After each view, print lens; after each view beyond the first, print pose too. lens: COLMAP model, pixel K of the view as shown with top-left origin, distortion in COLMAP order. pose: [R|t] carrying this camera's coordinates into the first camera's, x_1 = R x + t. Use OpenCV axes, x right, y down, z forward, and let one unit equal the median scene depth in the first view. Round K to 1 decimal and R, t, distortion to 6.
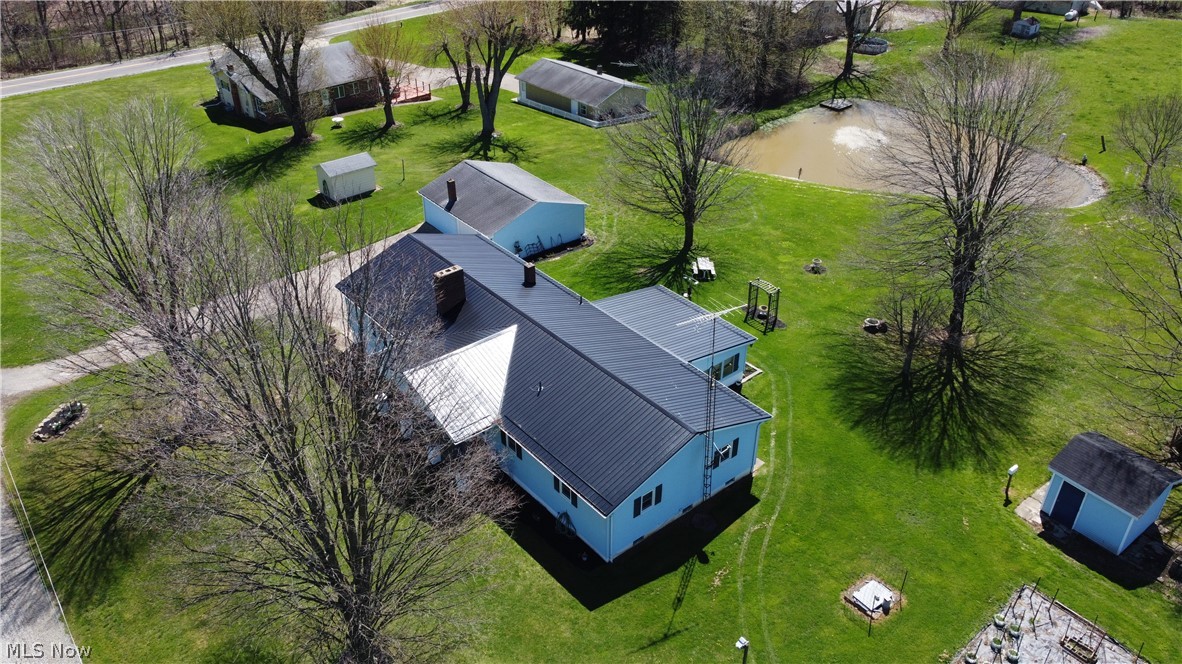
lens RADIAL K [[892.5, 0, 586.0], [0, 892.5, 336.3], [0, 0, 1]] dist [-0.001461, -0.005484]
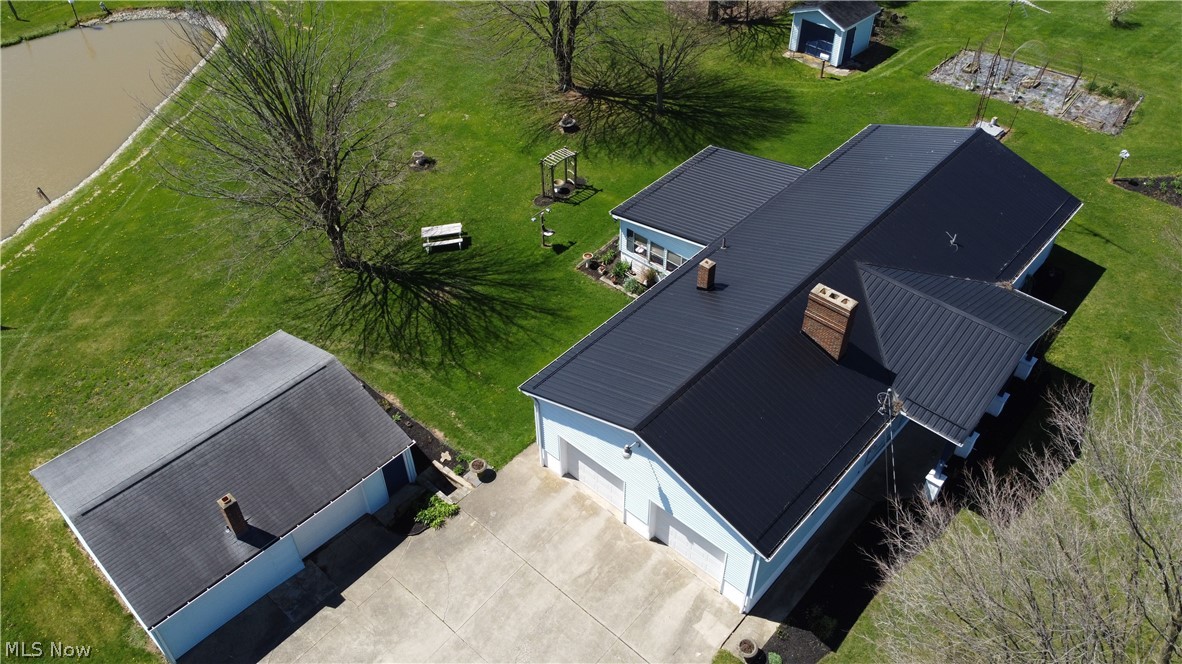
lens RADIAL K [[892.5, 0, 586.0], [0, 892.5, 336.3], [0, 0, 1]] dist [-0.001461, -0.005484]
pose [[-0.140575, -0.669500, 0.729389, -0.415729], [0.550474, 0.559486, 0.619640, -0.372091], [-0.822932, 0.488616, 0.289892, 0.667496]]
